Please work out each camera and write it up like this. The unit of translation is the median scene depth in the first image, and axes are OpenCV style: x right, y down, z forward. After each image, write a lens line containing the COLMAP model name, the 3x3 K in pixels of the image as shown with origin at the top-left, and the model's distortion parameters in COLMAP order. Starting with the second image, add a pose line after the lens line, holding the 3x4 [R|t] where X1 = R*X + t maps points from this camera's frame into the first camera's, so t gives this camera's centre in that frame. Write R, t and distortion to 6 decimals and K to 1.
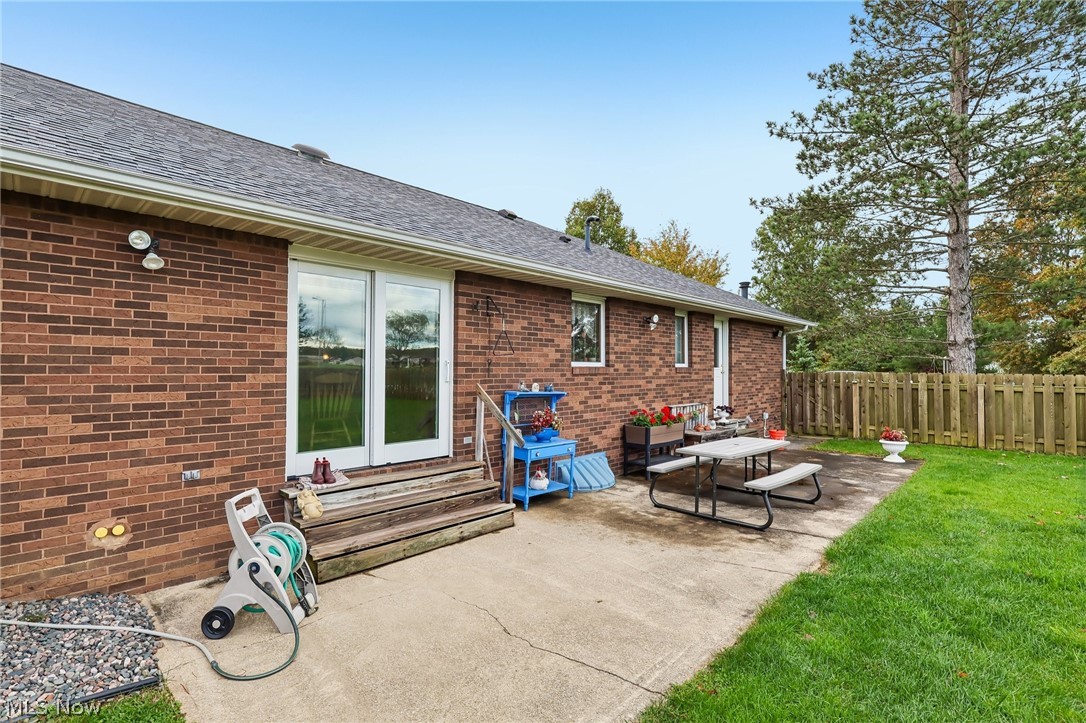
lens RADIAL K [[513.6, 0, 543.0], [0, 513.6, 361.5], [0, 0, 1]] dist [-0.000386, -0.000015]
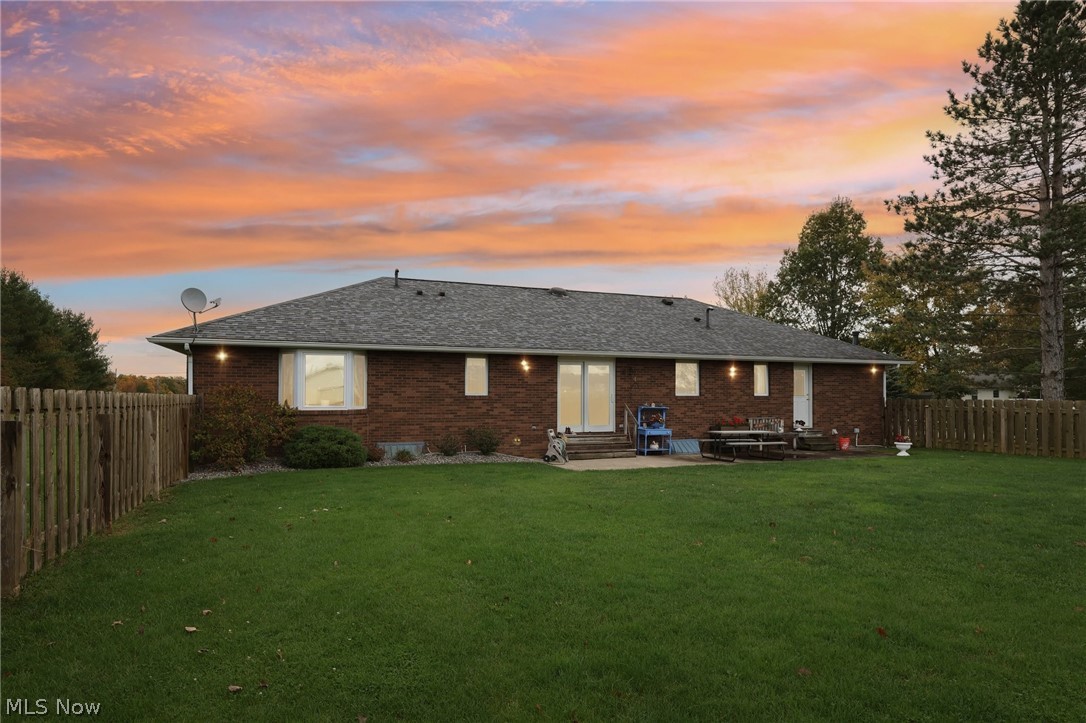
lens RADIAL K [[616.9, 0, 543.0], [0, 616.9, 361.5], [0, 0, 1]] dist [0.002893, 0.000882]
pose [[0.914125, -0.026061, -0.404594, 0.671336], [0.007839, 0.998881, -0.046631, -0.019759], [0.405357, 0.039455, 0.913307, -1.756433]]
